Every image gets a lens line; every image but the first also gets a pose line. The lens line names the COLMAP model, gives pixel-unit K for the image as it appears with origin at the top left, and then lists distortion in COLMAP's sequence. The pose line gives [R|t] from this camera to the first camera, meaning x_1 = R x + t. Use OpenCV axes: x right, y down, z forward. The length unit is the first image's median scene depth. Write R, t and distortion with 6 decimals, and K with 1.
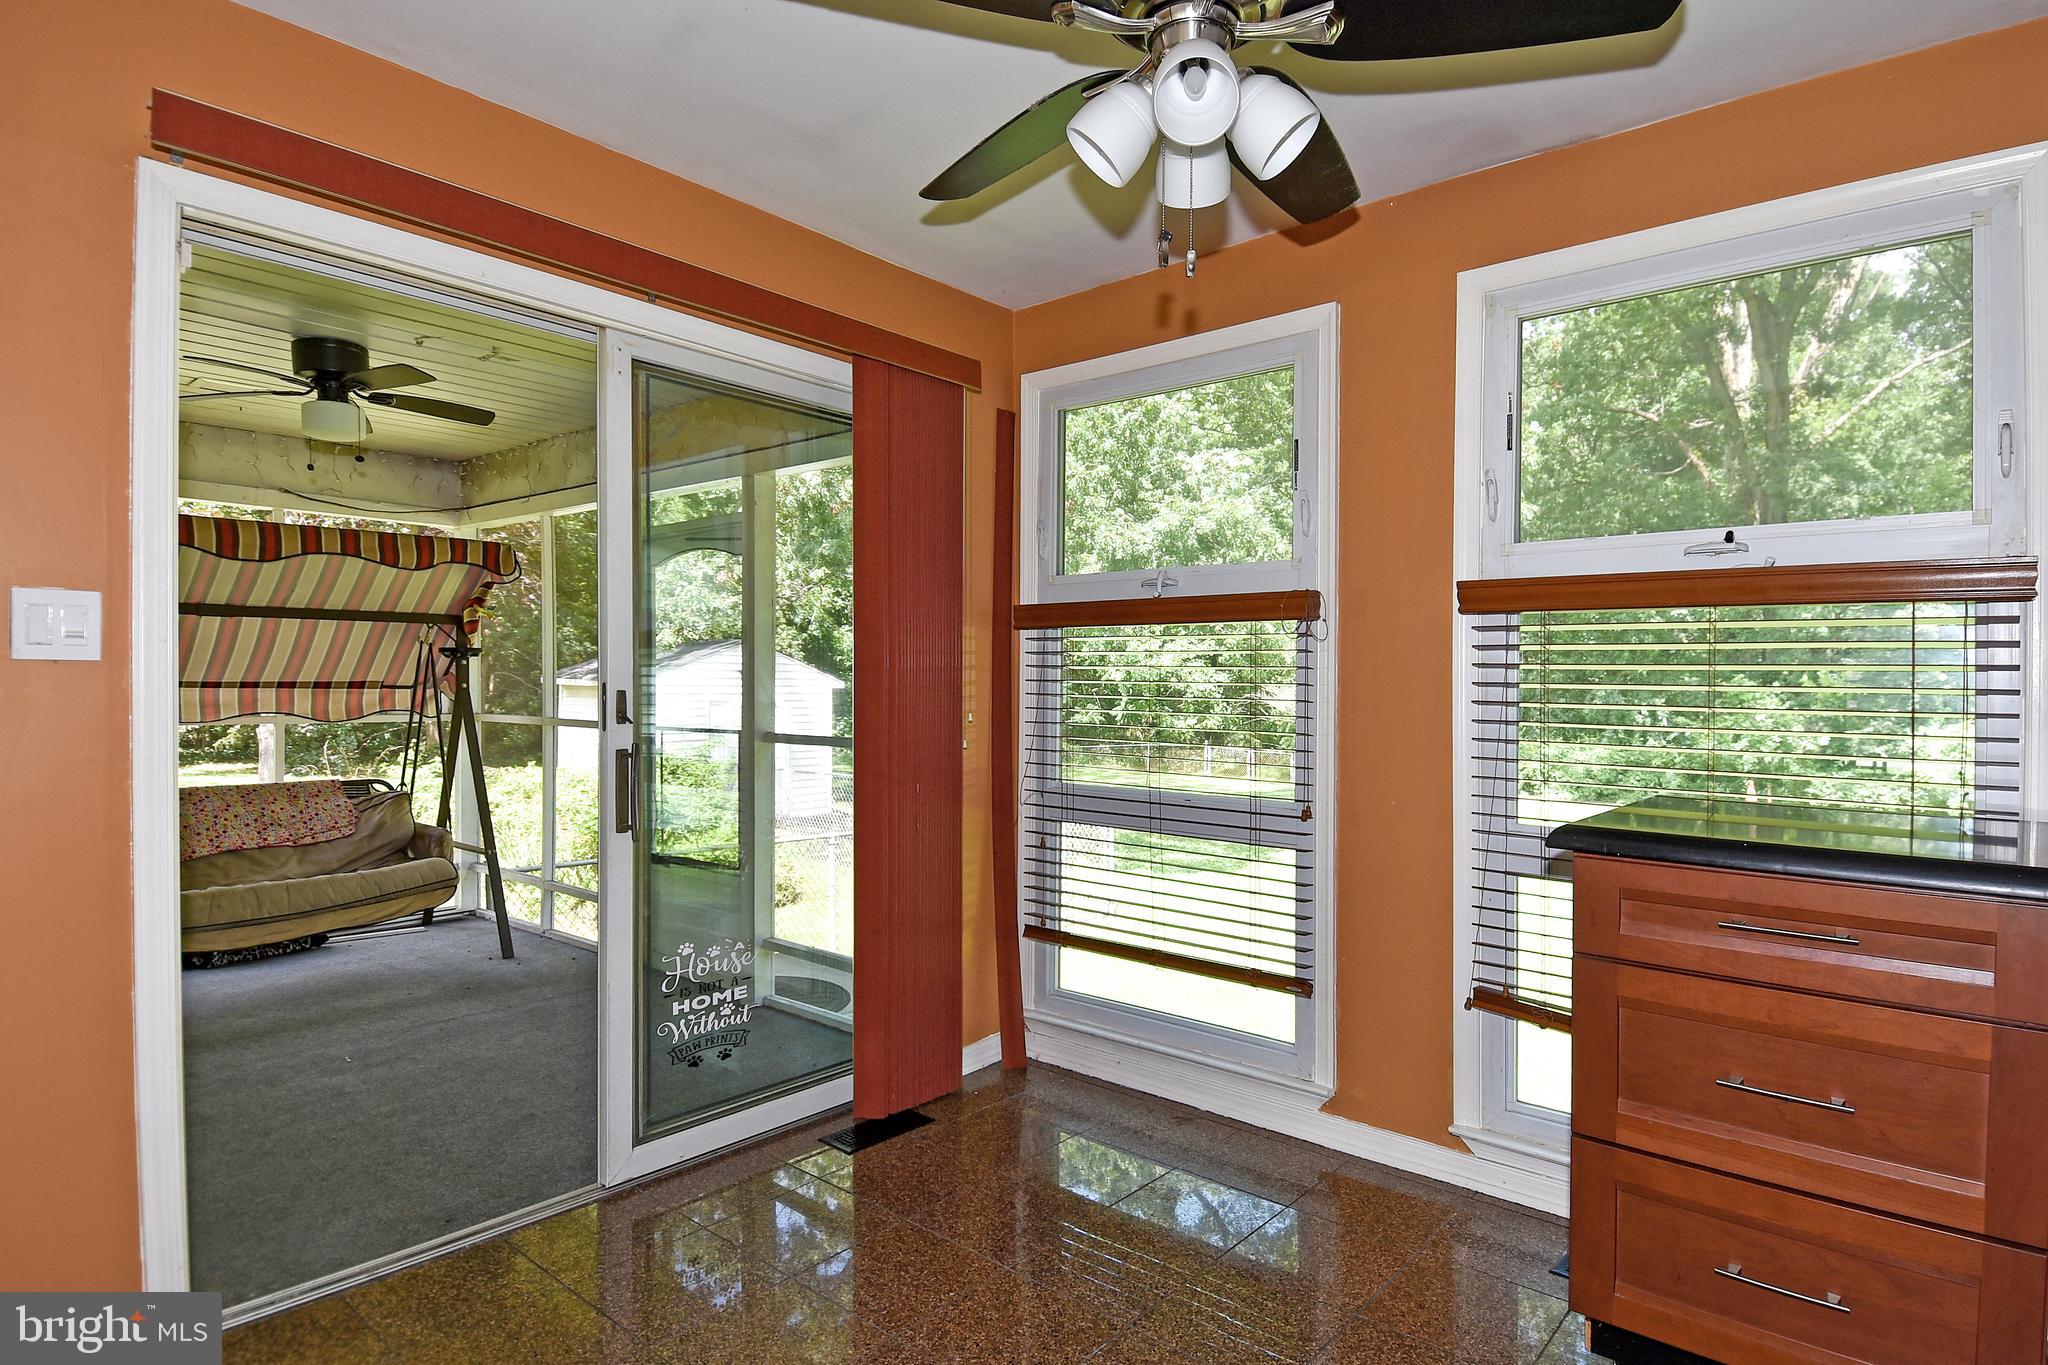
lens RADIAL K [[1083.4, 0, 1056.1], [0, 1083.4, 709.5], [0, 0, 1]] dist [0.055392, -0.055188]
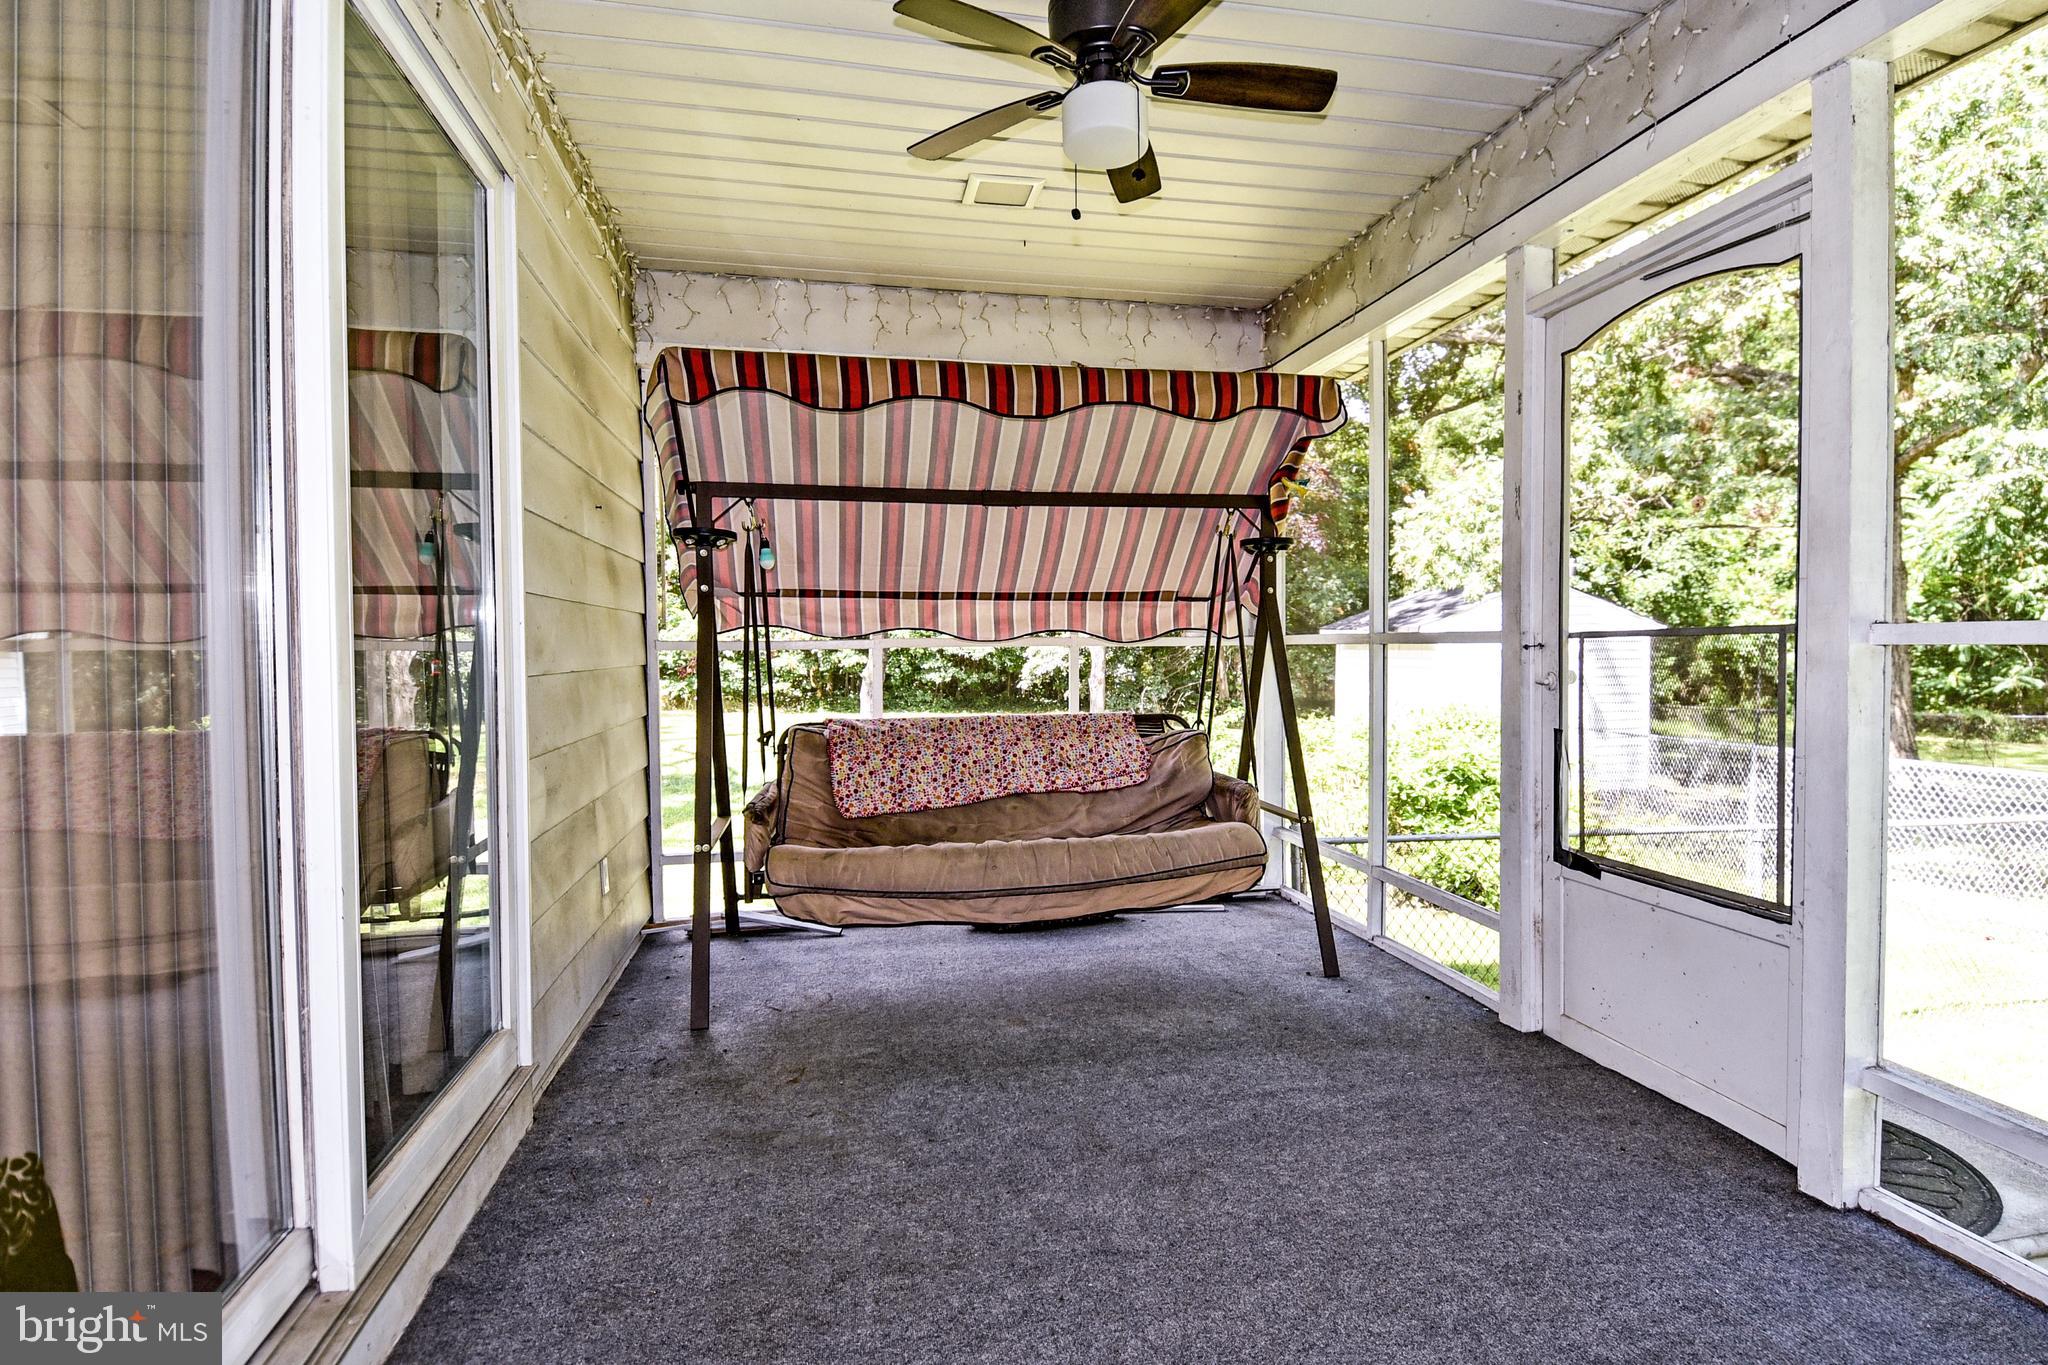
lens RADIAL K [[1017.2, 0, 1043.7], [0, 1017.2, 669.0], [0, 0, 1]] dist [0.002153, -0.024647]
pose [[0.771832, -0.005278, -0.635805, -0.242094], [-0.000091, 0.999965, -0.008412, 0.040177], [0.635827, 0.006551, 0.771804, 0.406589]]
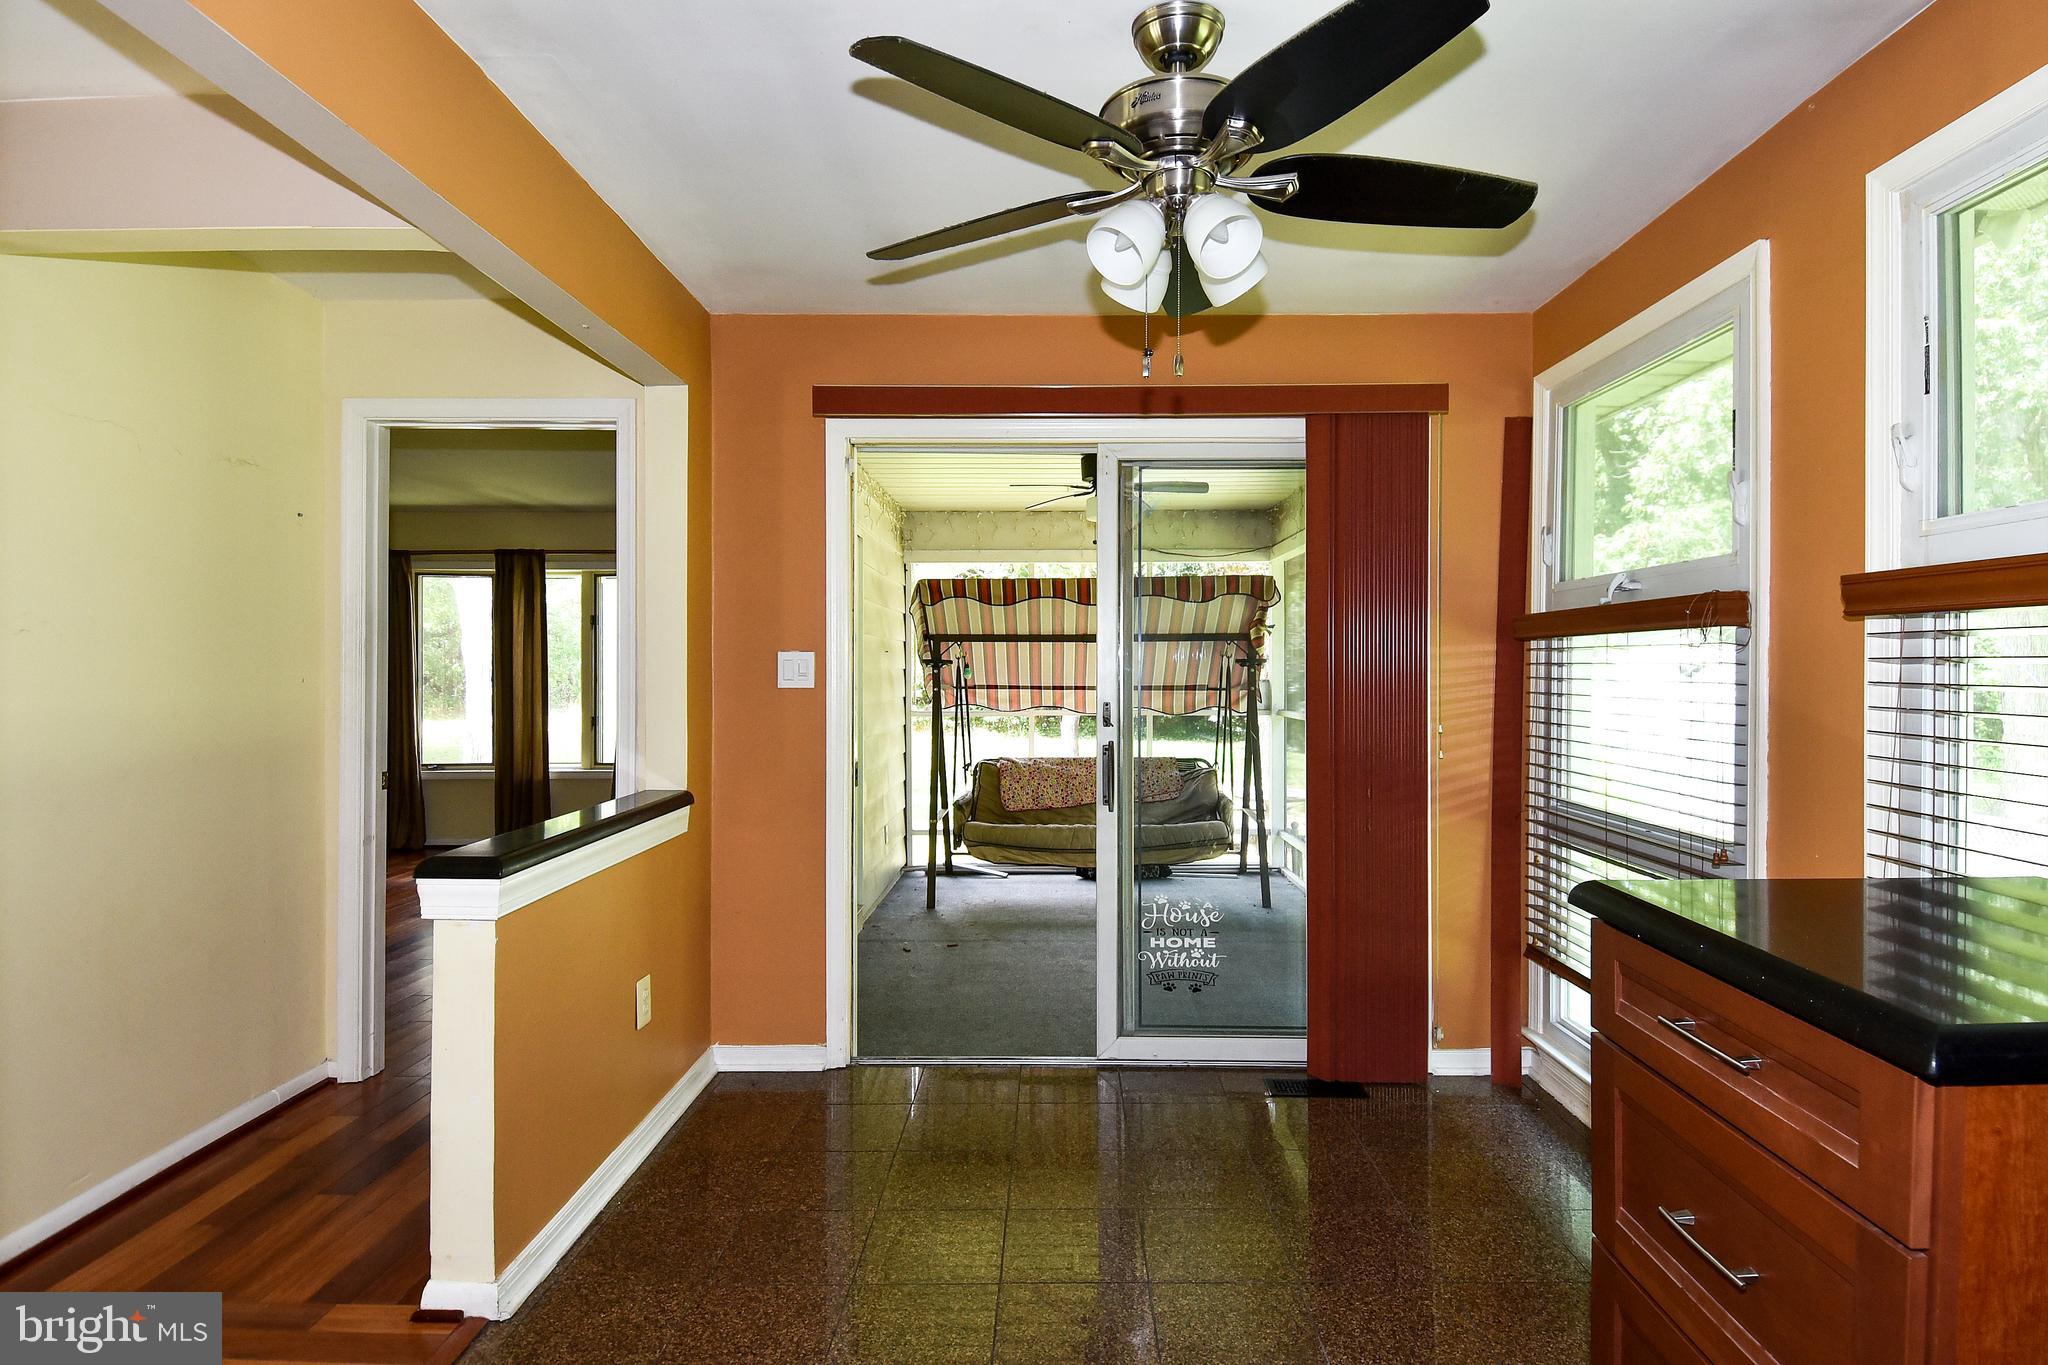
lens RADIAL K [[1085.0, 0, 1072.7], [0, 1085.0, 687.8], [0, 0, 1]] dist [0.060611, -0.057333]
pose [[0.633486, 0.005165, -0.773737, 0.329002], [-0.014923, 0.999873, -0.005543, -0.013931], [0.773610, 0.015058, 0.633483, 0.045983]]
